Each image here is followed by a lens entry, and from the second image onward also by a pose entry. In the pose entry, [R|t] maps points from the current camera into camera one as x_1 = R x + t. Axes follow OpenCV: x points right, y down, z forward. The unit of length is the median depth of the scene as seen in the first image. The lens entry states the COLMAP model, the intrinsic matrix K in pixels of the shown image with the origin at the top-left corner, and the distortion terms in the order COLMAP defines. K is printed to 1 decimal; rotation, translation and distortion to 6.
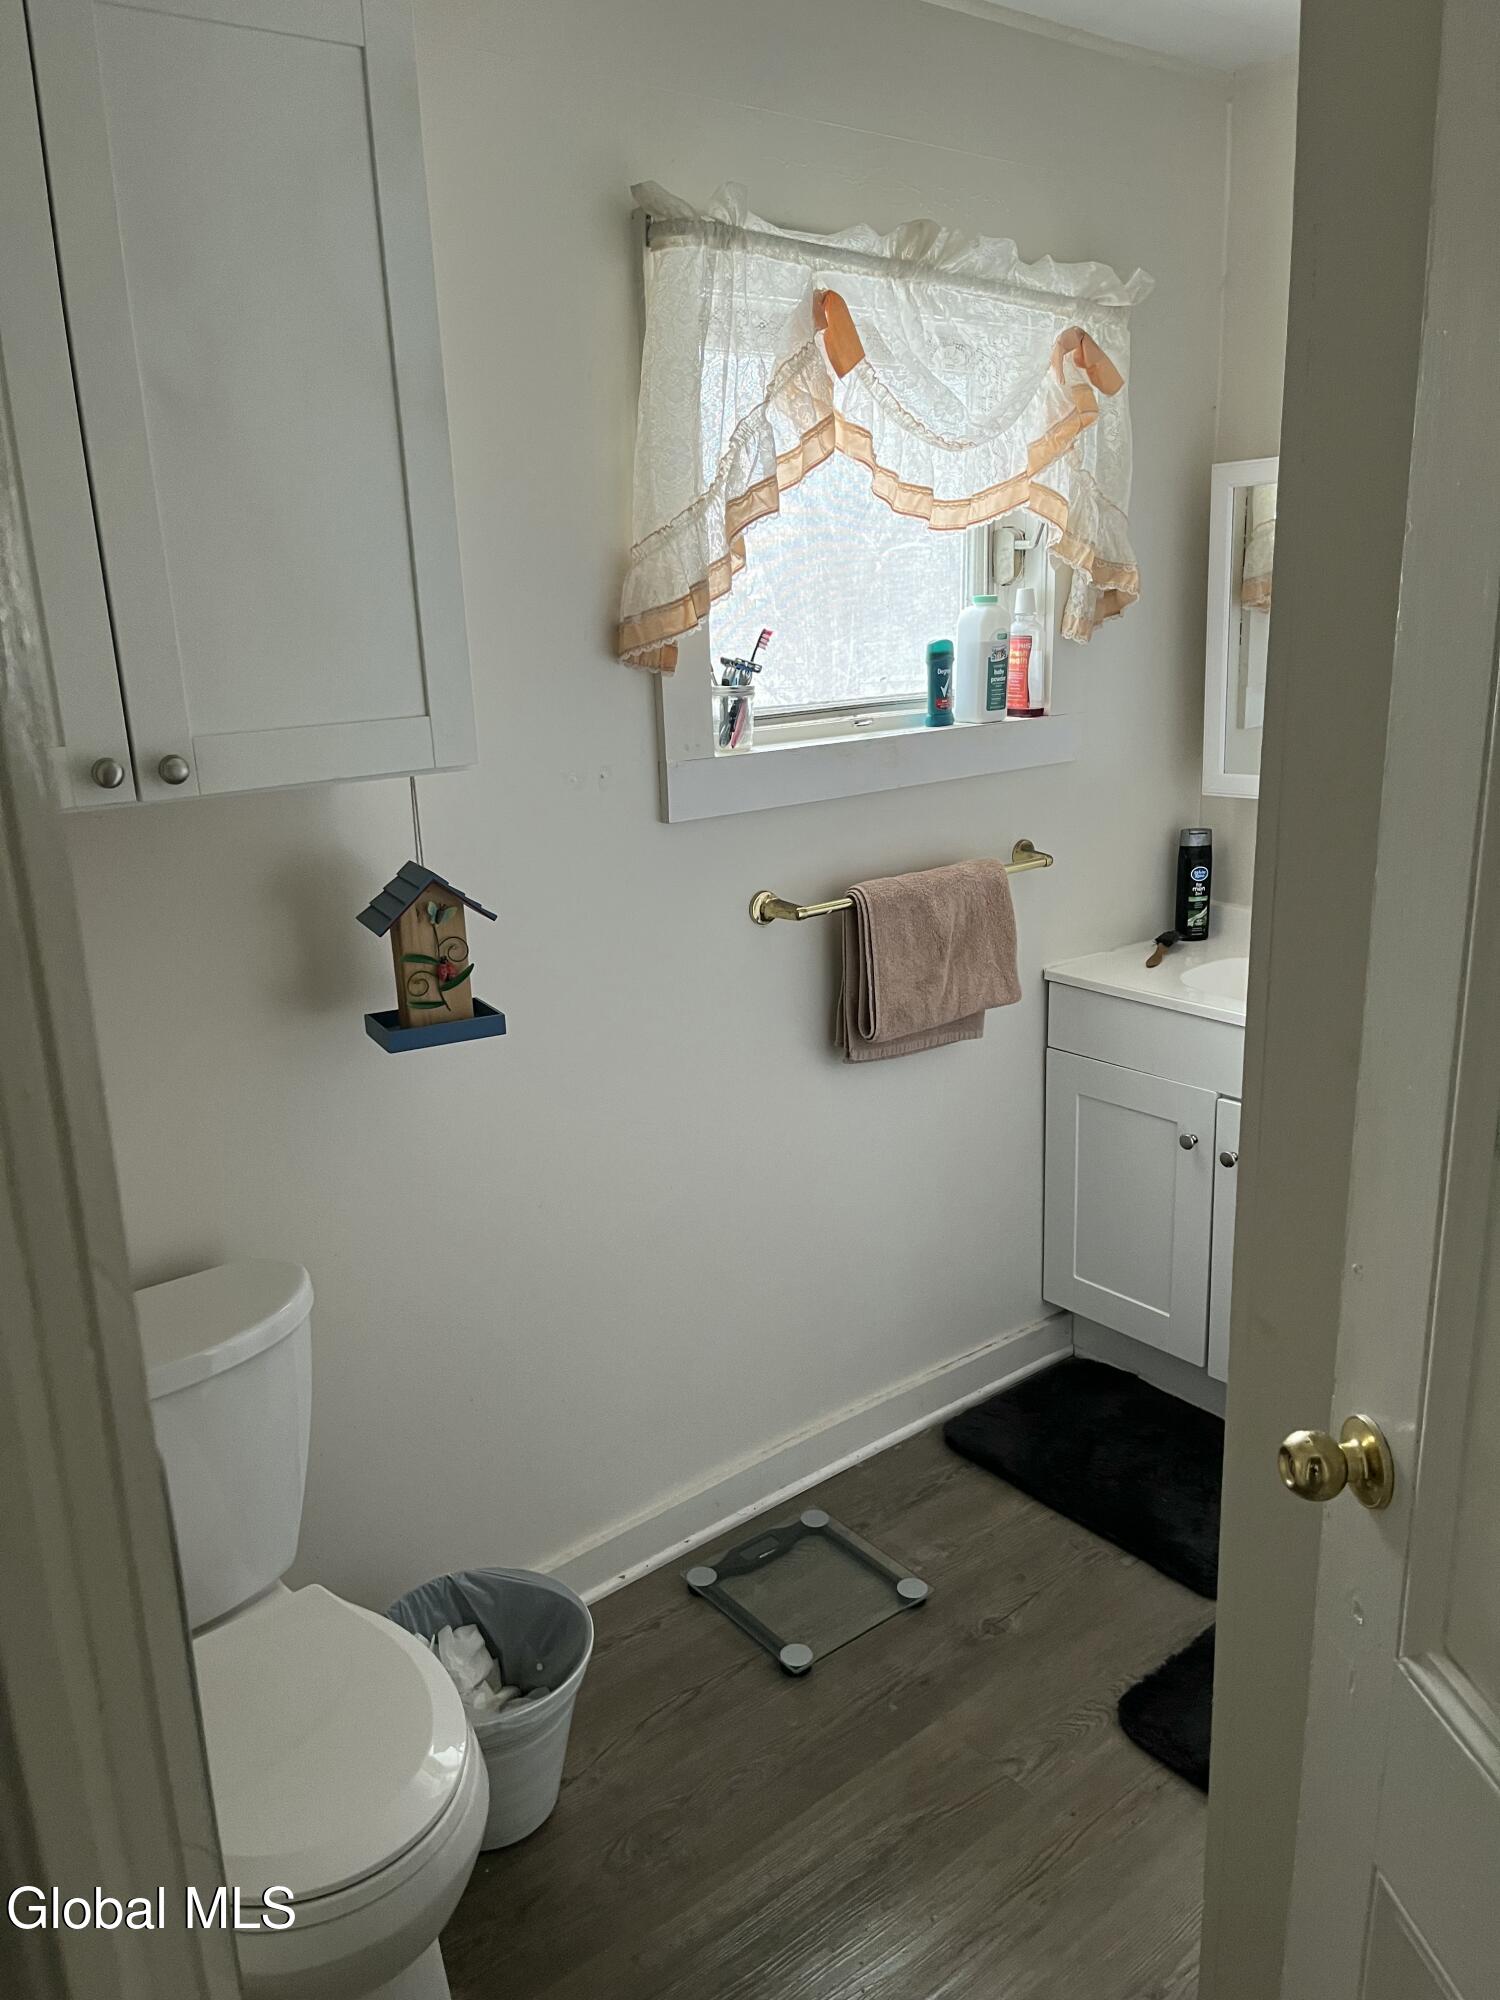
lens RADIAL K [[1517.7, 0, 755.8], [0, 1517.7, 1003.1], [0, 0, 1]] dist [0.052073, -0.033103]
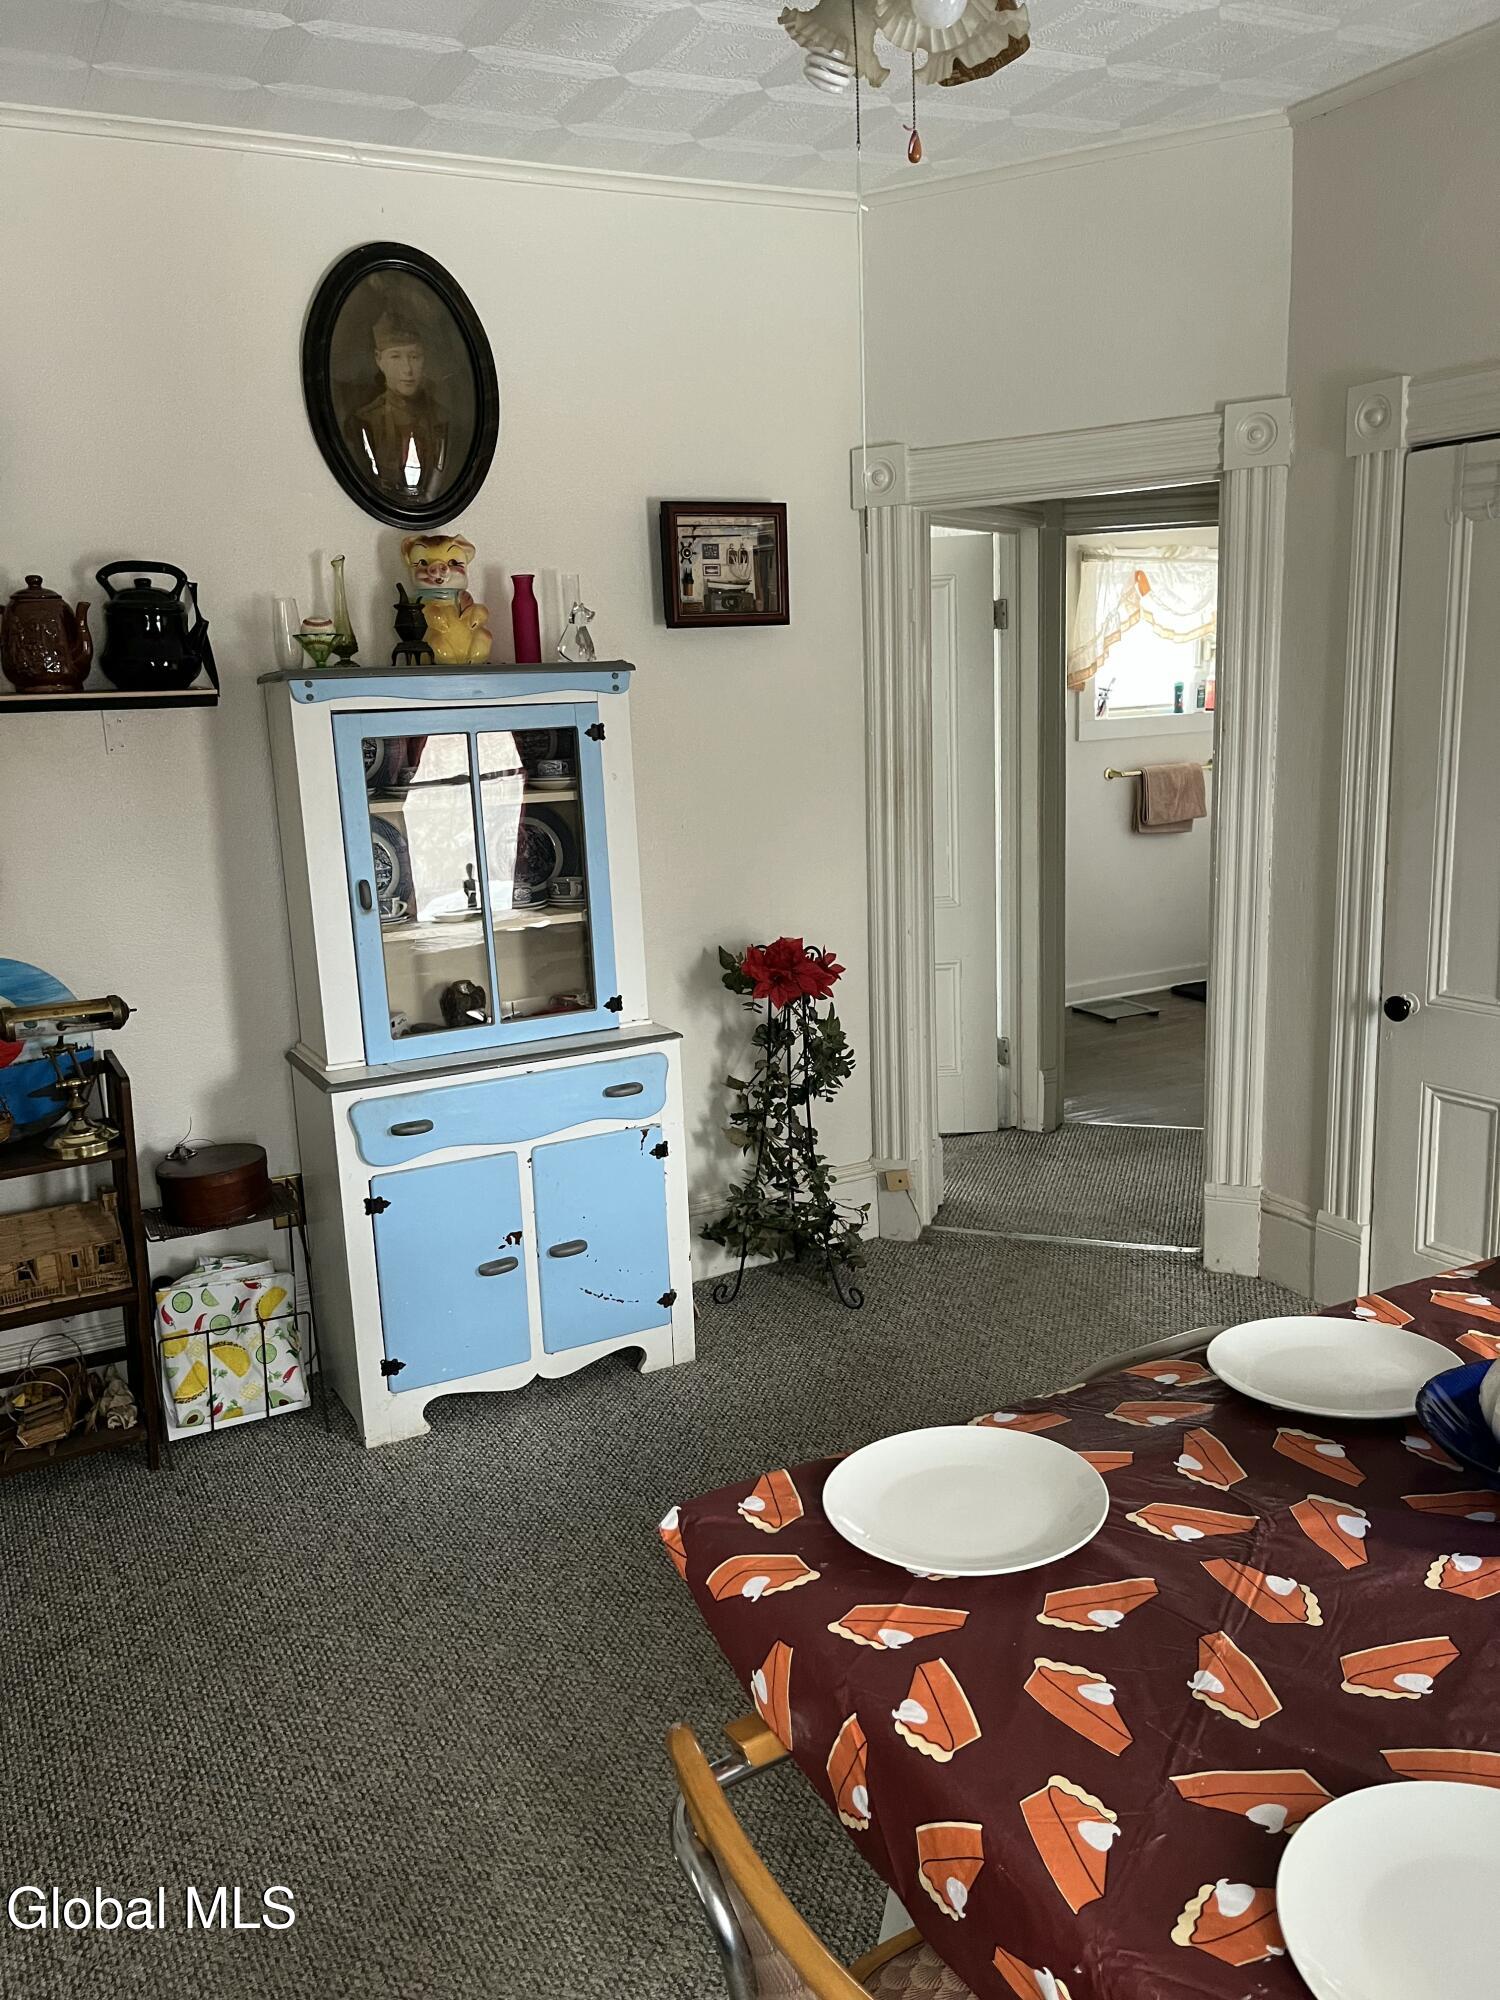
lens RADIAL K [[1517.7, 0, 742.7], [0, 1517.7, 1001.6], [0, 0, 1]] dist [0.052073, -0.033103]
pose [[0.977285, 0.036160, -0.208823, -0.054394], [-0.047593, 0.997615, -0.049983, 0.537025], [0.206517, 0.058787, 0.976675, -1.909227]]
